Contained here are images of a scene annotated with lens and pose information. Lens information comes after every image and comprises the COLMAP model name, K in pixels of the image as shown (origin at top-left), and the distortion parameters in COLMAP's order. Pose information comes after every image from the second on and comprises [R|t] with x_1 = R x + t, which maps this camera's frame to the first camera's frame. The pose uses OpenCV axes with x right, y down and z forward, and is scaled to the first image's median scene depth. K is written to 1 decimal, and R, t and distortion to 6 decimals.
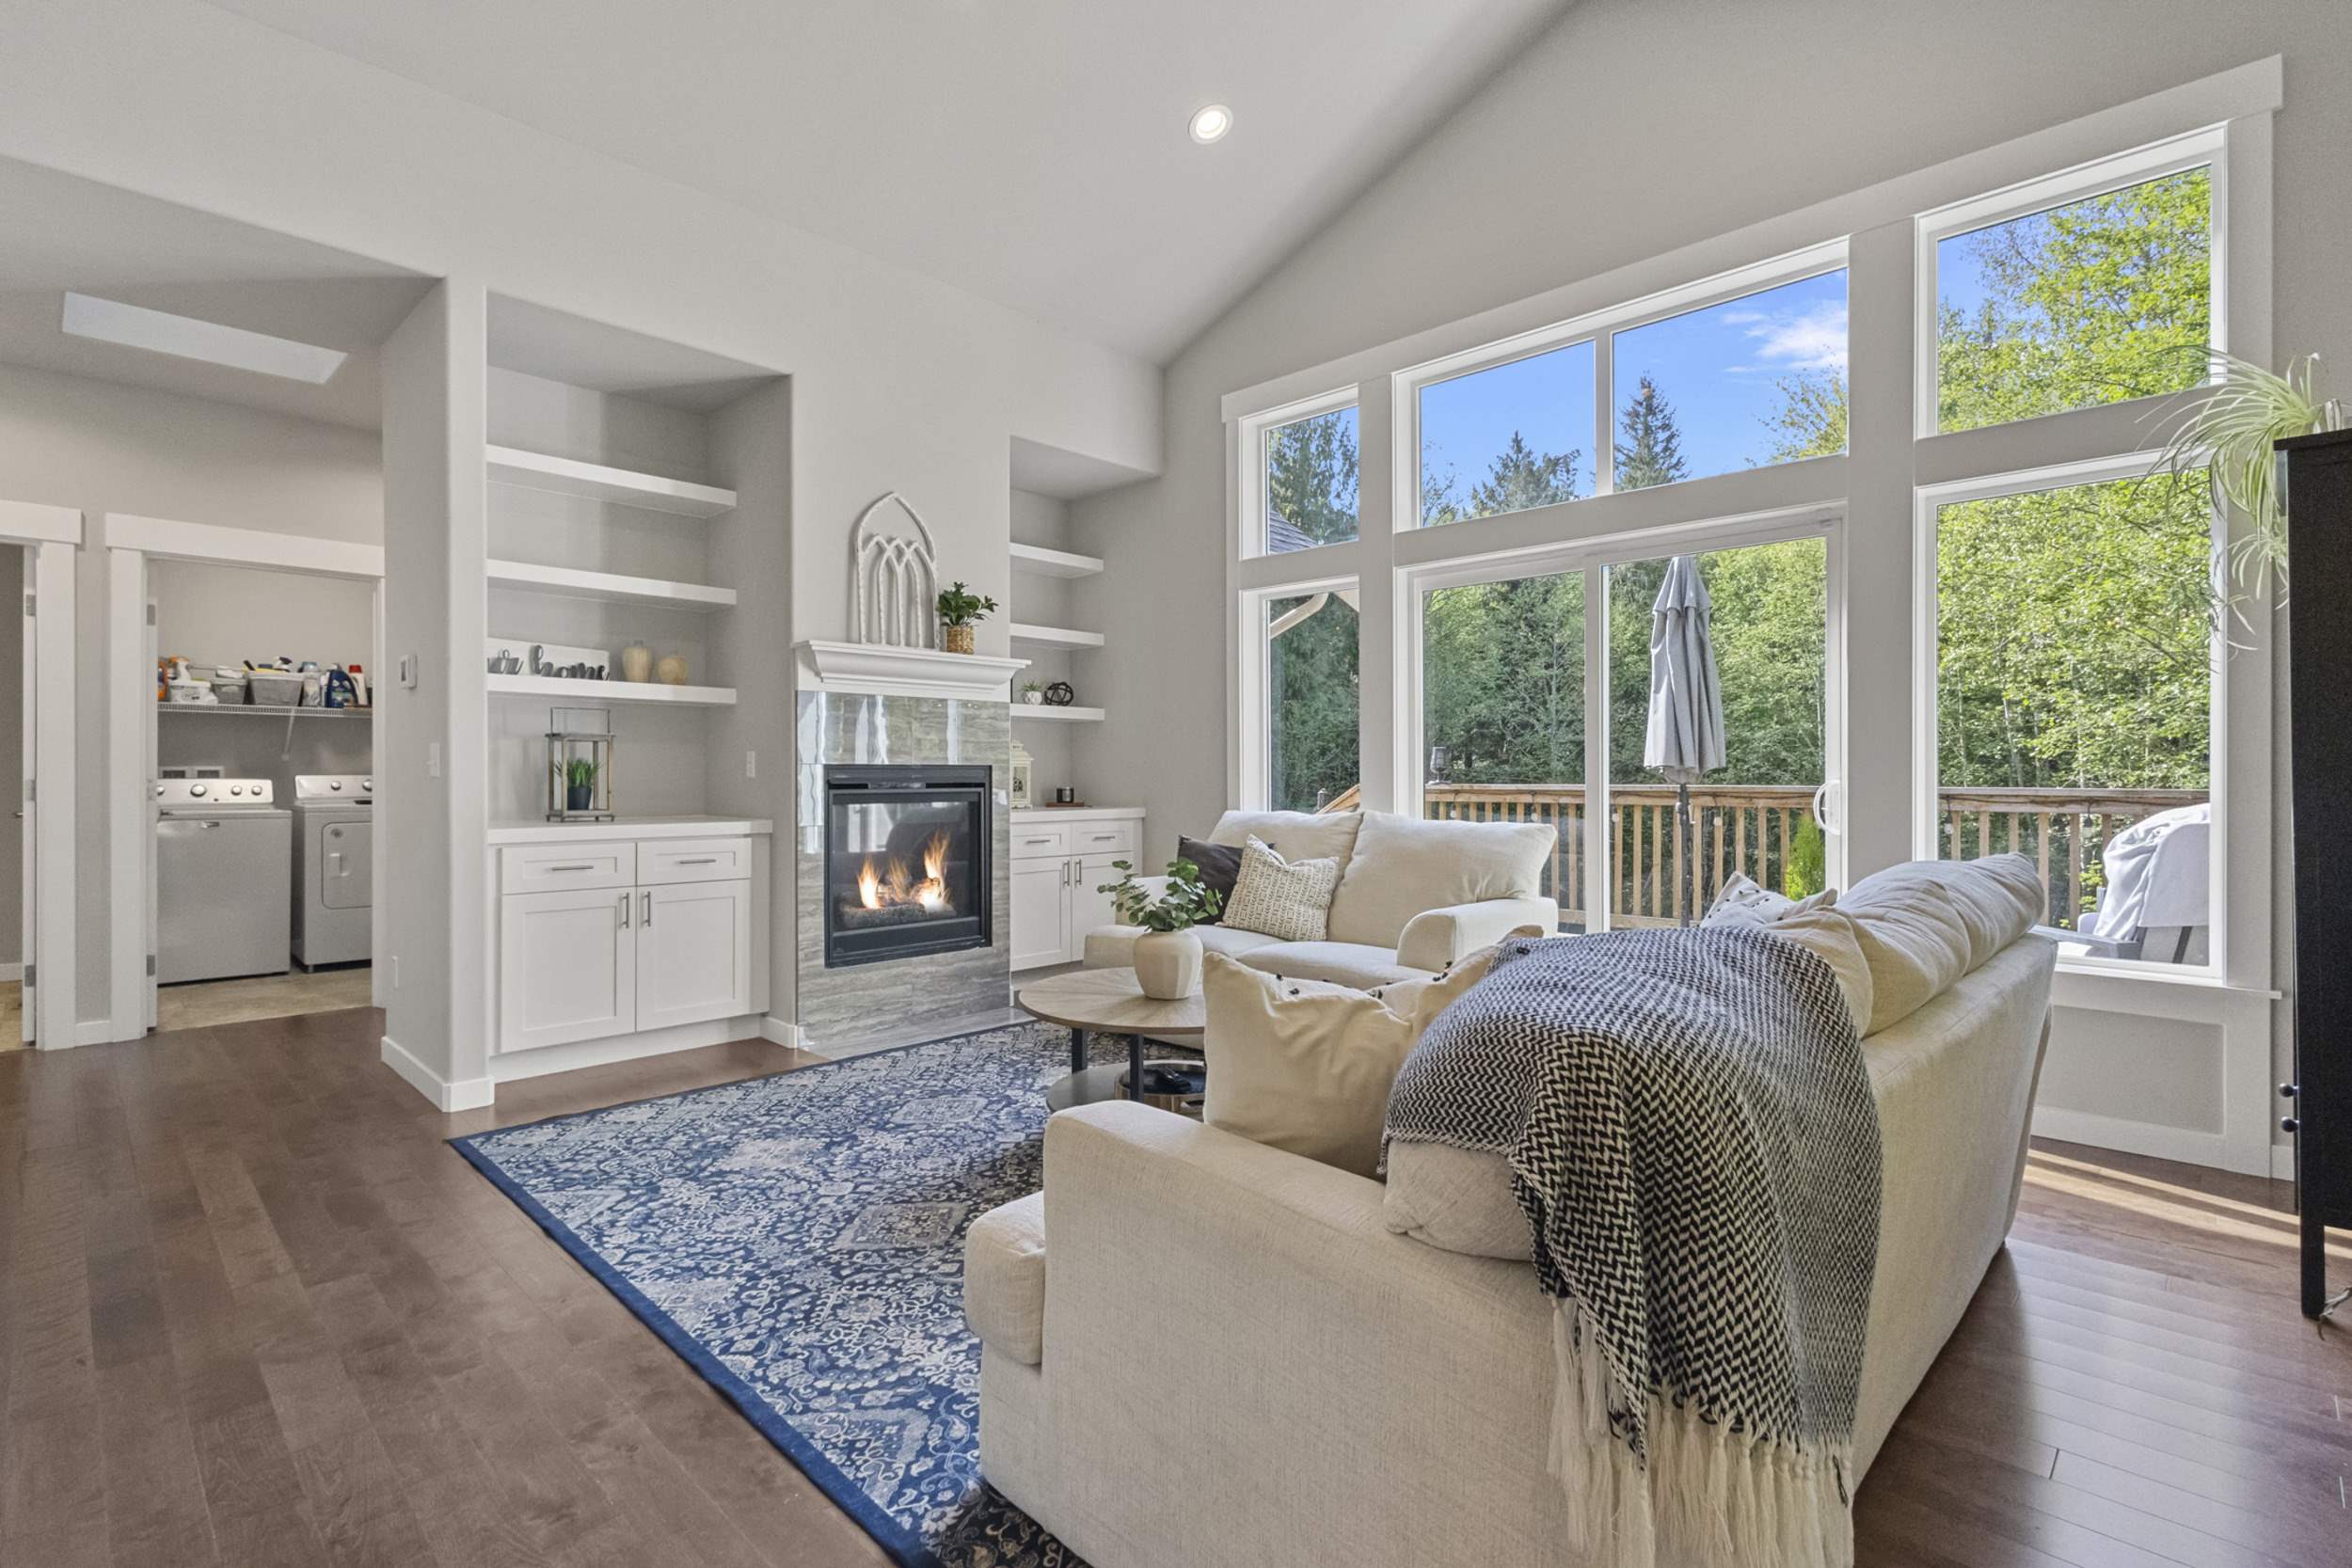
lens RADIAL K [[1109.4, 0, 1176.0], [0, 1109.4, 784.0], [0, 0, 1]] dist [0.001790, 0.000582]
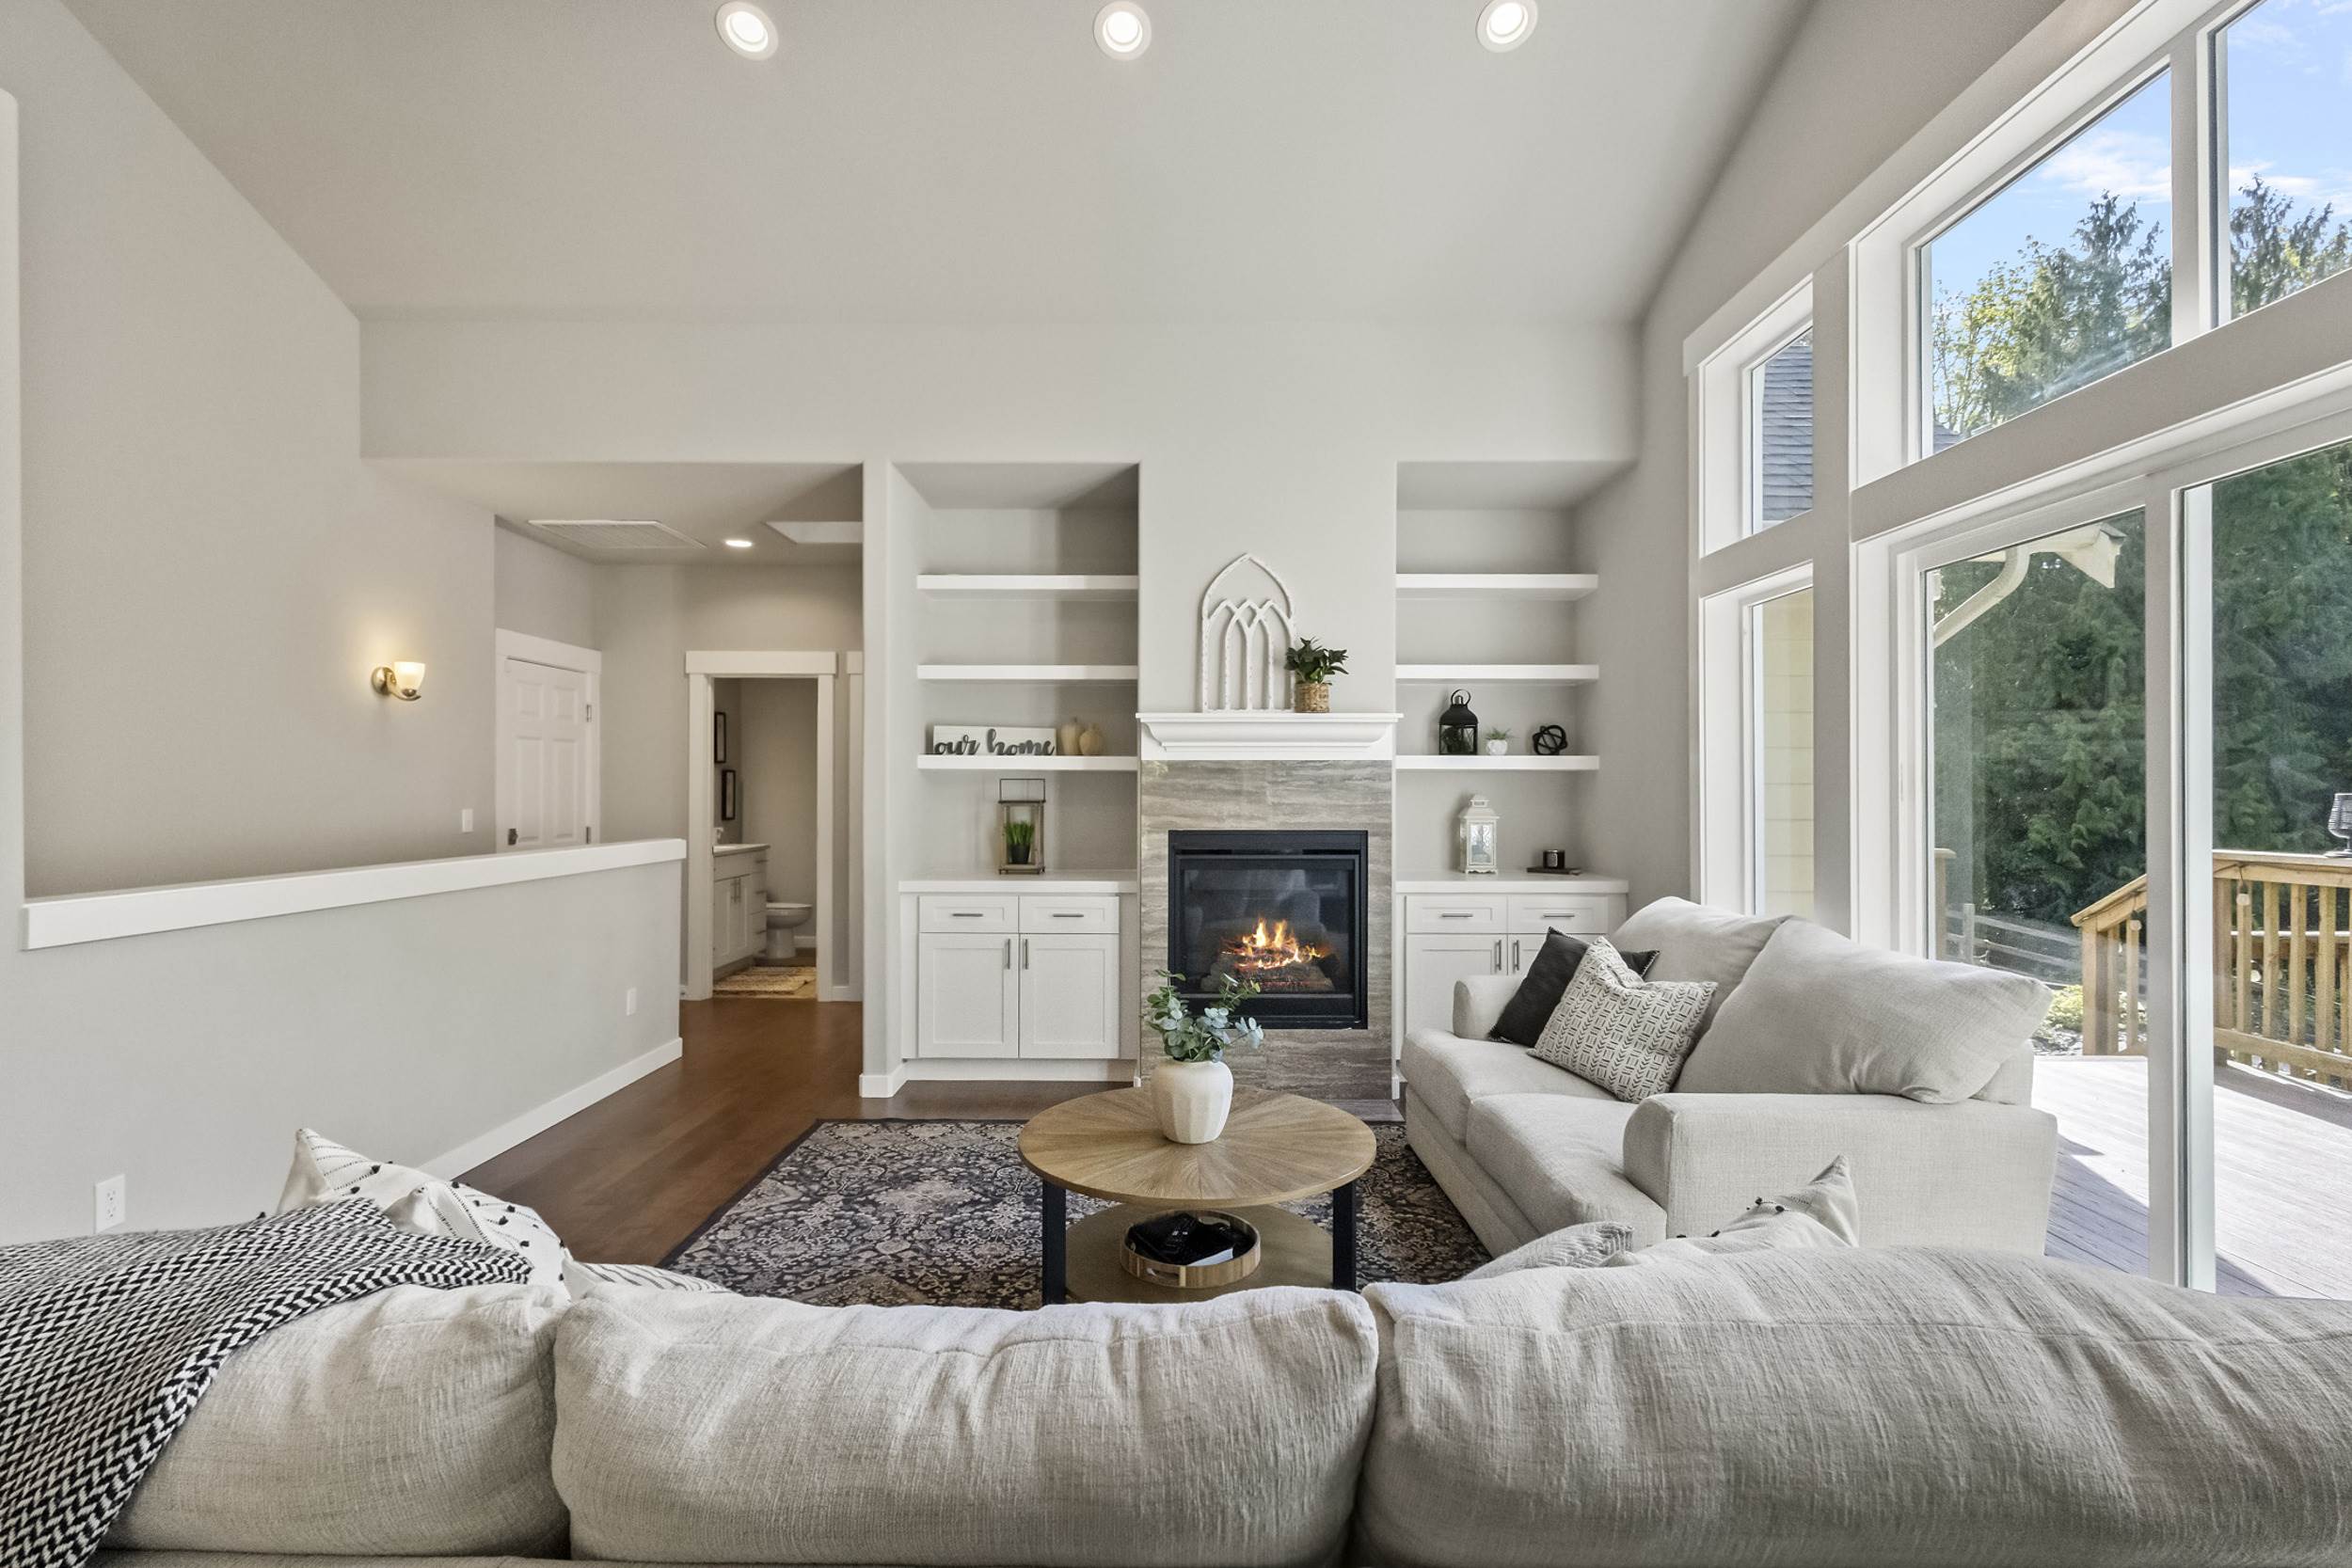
lens RADIAL K [[1097.7, 0, 1176.0], [0, 1097.7, 784.0], [0, 0, 1]] dist [0.012356, 0.000324]
pose [[0.680682, -0.002546, -0.732575, 0.439570], [-0.006676, 0.999931, -0.009679, -0.051118], [0.732549, 0.011479, 0.680618, 0.305513]]
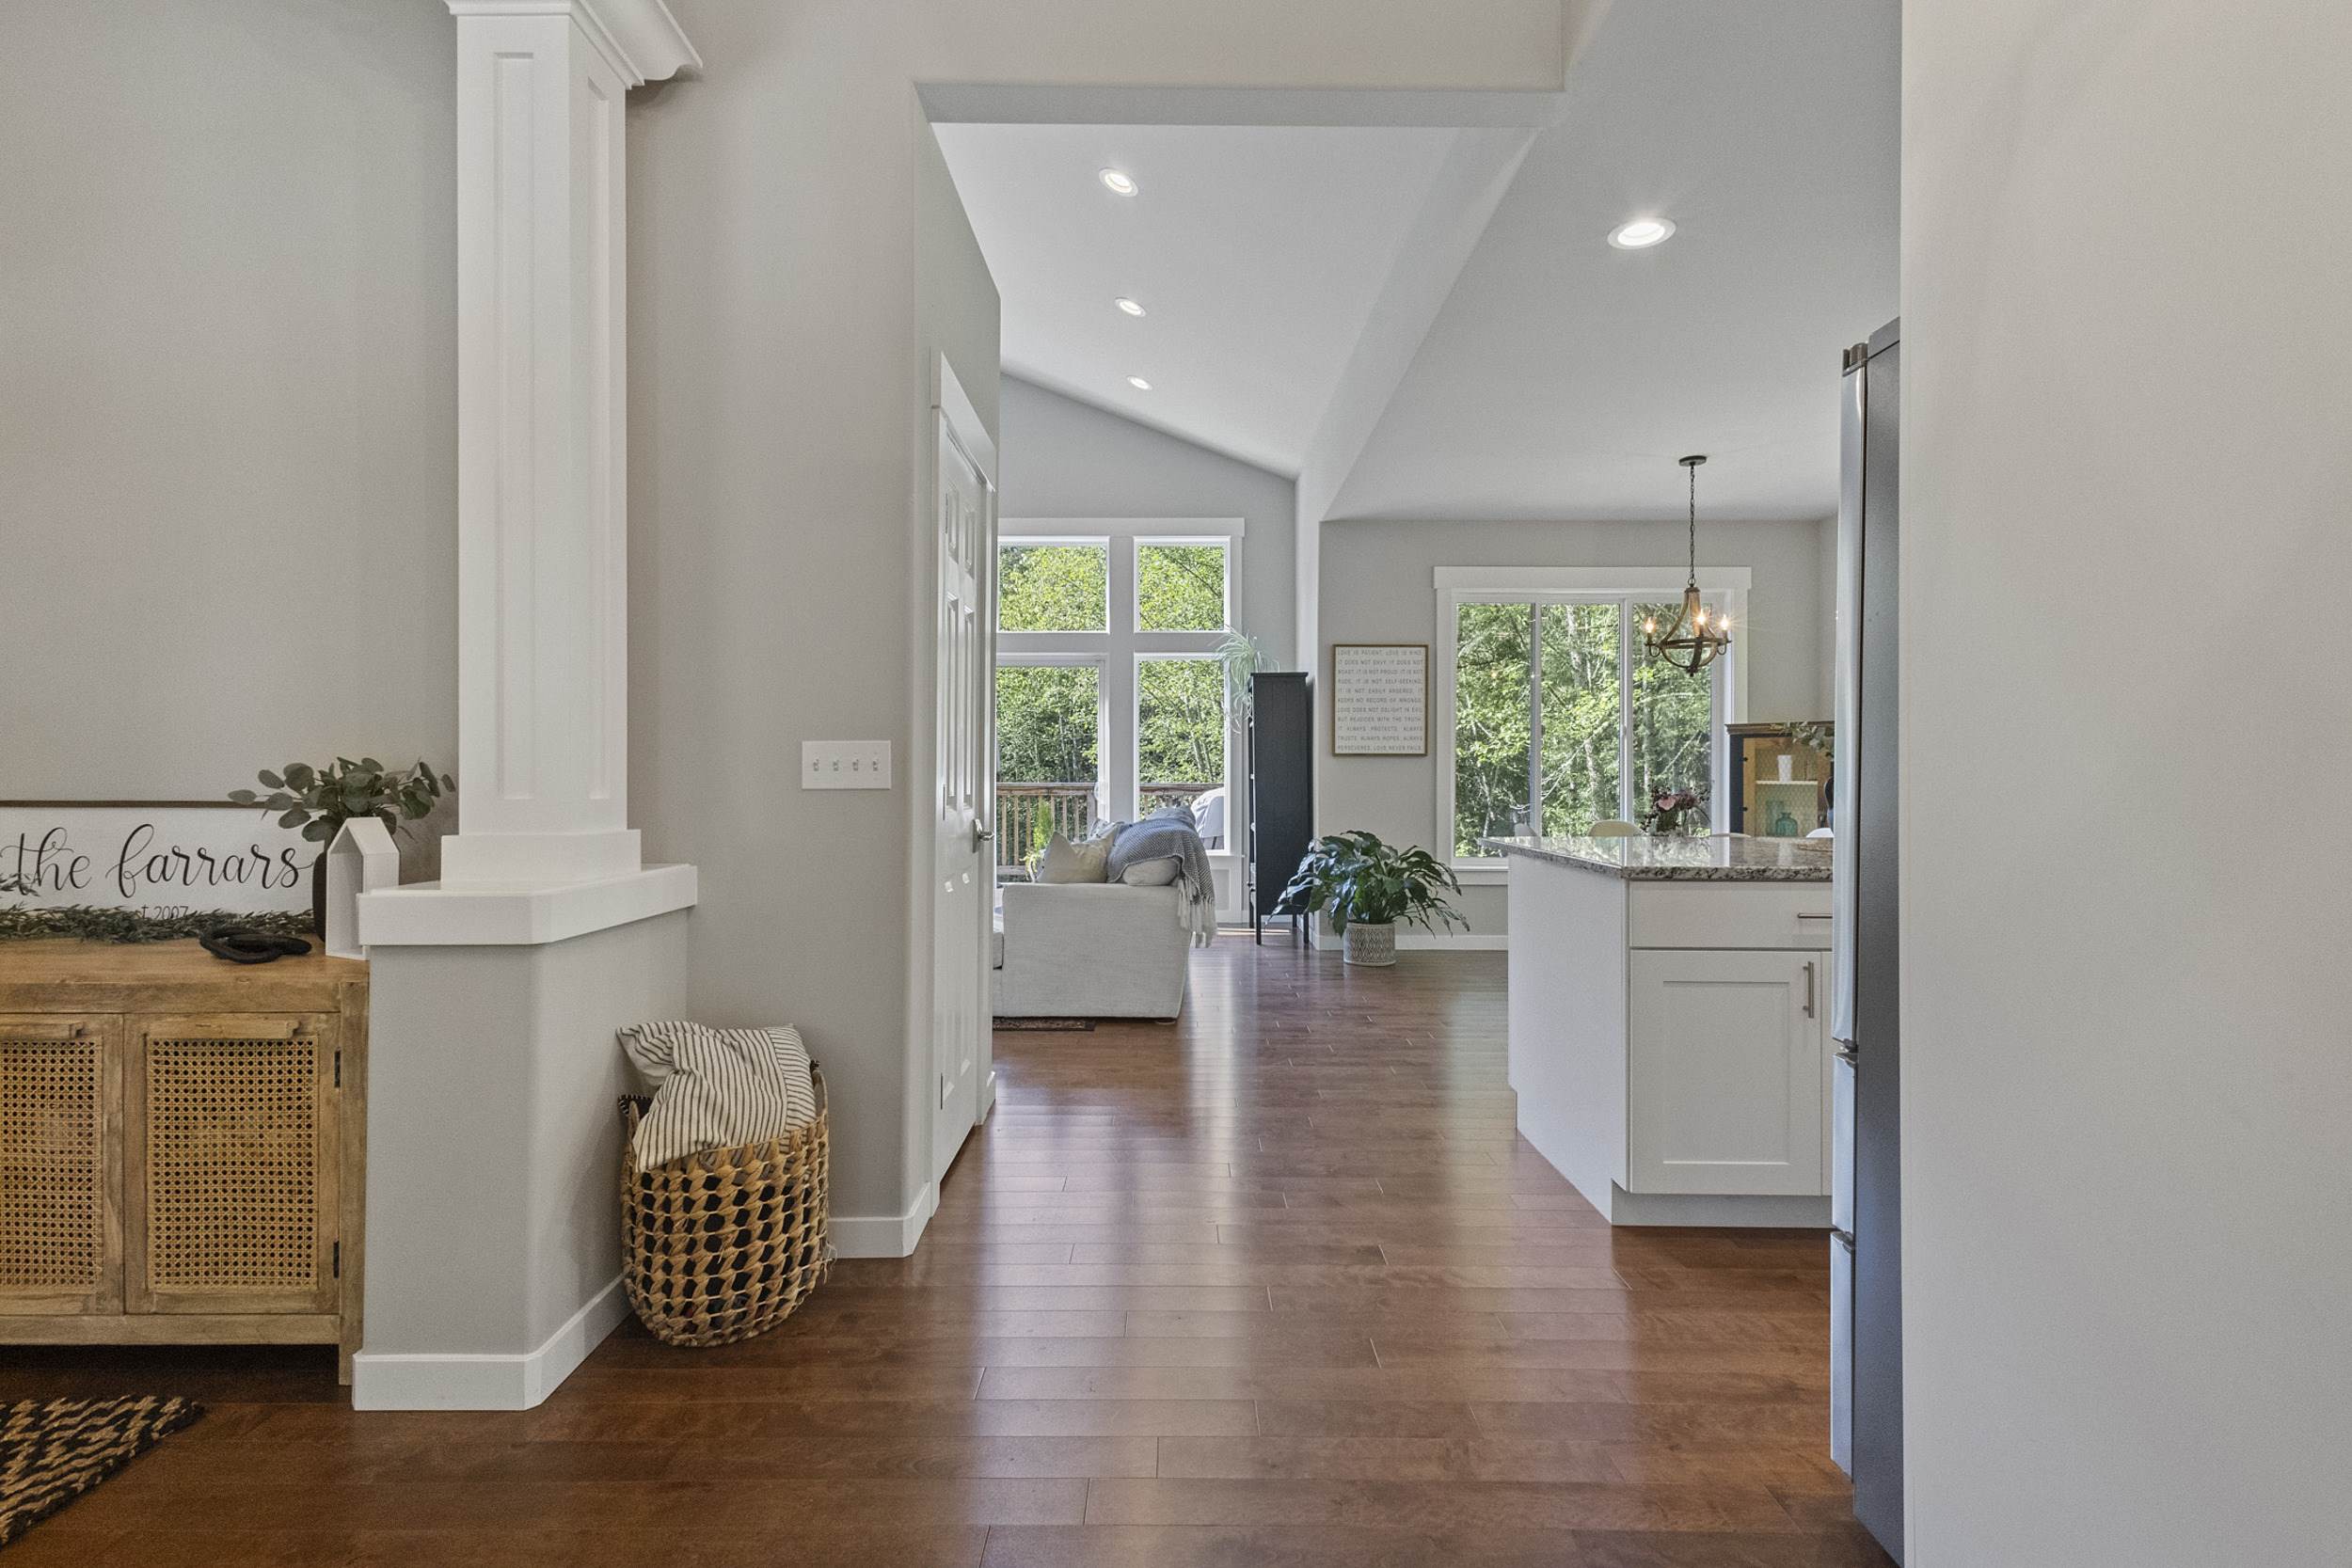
lens RADIAL K [[1097.7, 0, 1176.0], [0, 1097.7, 784.0], [0, 0, 1]] dist [0.012356, 0.000324]
pose [[0.694739, 0.000141, 0.719262, -0.718977], [0.006614, 0.999956, -0.006584, 0.017389], [-0.719231, 0.009331, 0.694708, -0.511565]]
